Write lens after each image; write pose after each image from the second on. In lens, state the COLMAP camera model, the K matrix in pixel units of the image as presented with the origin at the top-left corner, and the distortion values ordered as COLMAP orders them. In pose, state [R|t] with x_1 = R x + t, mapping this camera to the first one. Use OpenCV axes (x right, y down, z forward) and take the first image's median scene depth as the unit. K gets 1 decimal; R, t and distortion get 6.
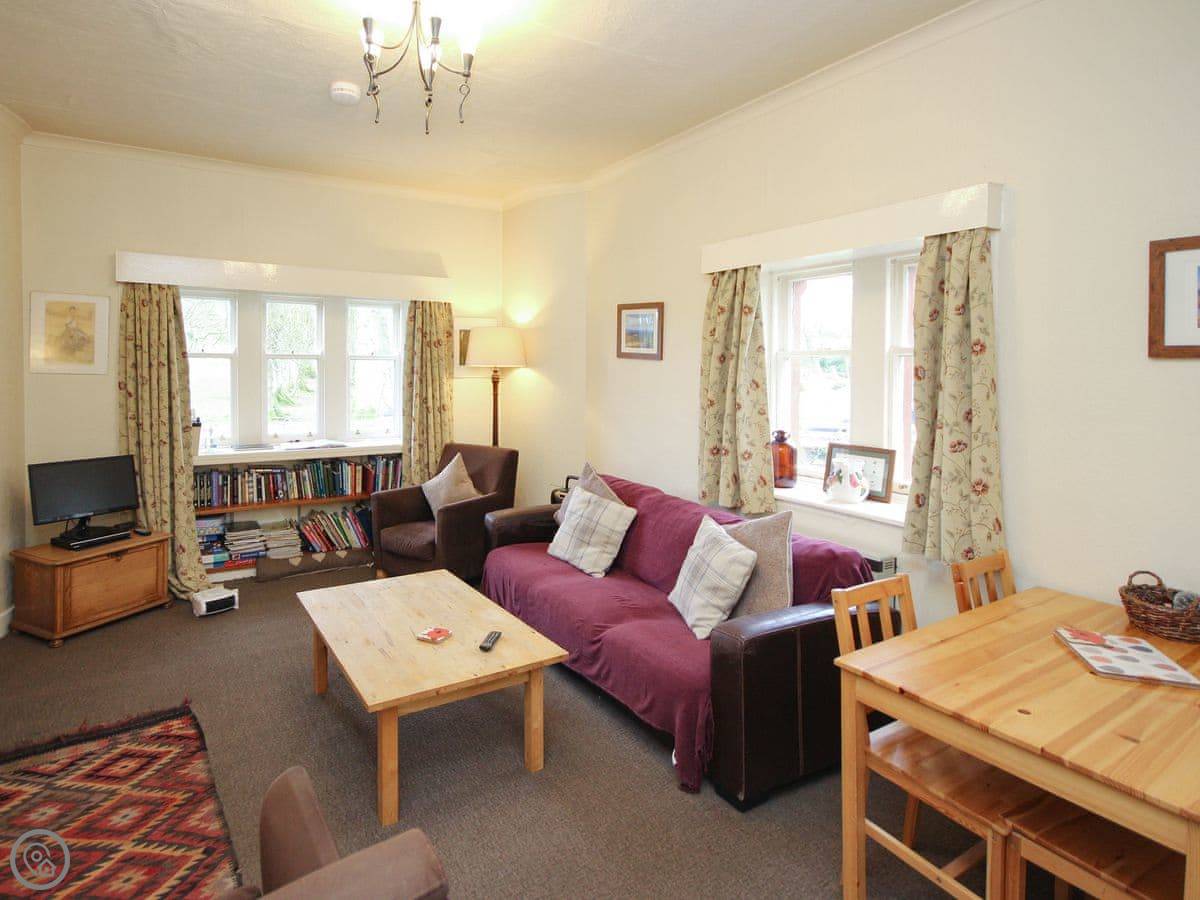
lens RADIAL K [[673.4, 0, 600.0], [0, 673.4, 450.0], [0, 0, 1]] dist [0.001619, 0.002298]
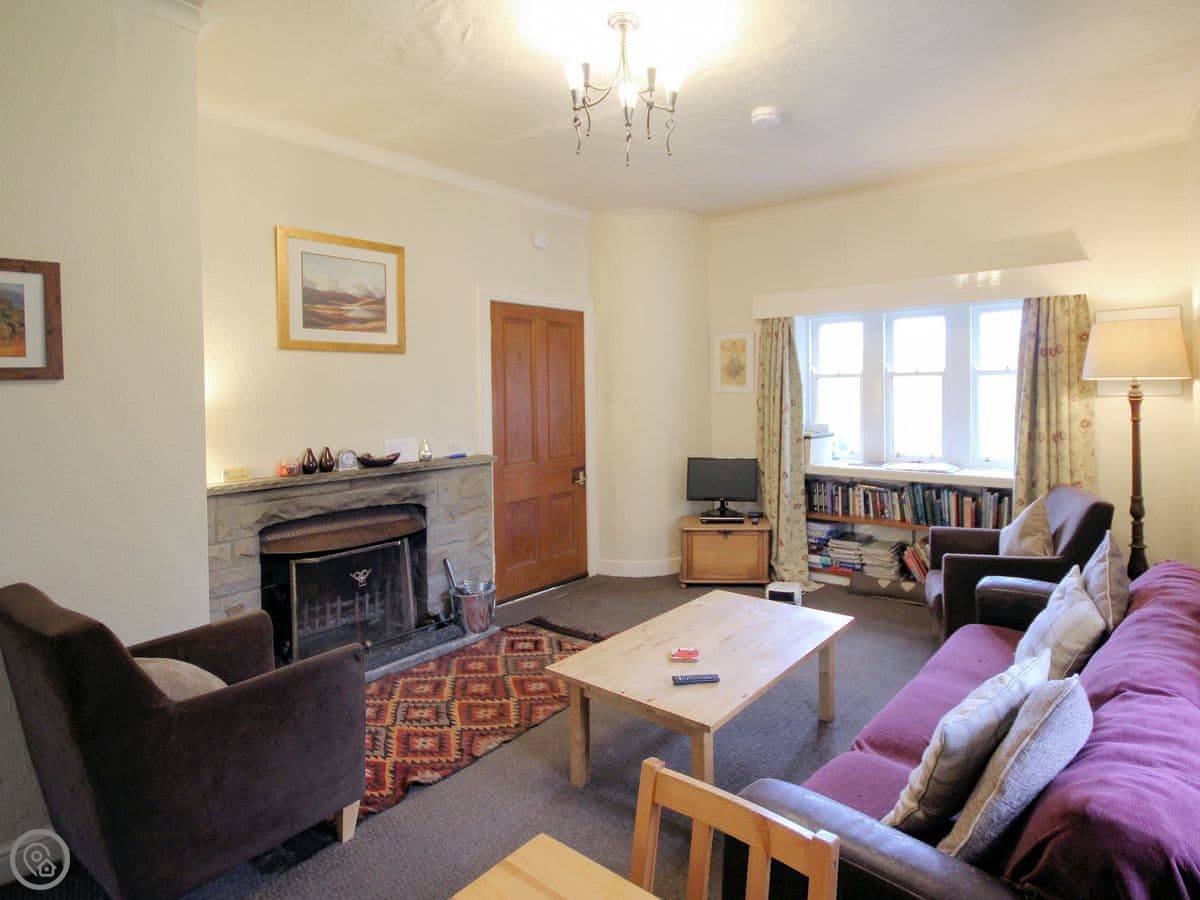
lens RADIAL K [[670.8, 0, 602.3], [0, 670.8, 467.4], [0, 0, 1]] dist [0.003404, 0.000772]
pose [[0.307632, 0.100007, -0.946235, 0.337698], [-0.102554, 0.992153, 0.071519, -0.030802], [0.945963, 0.075039, 0.315474, 0.298669]]
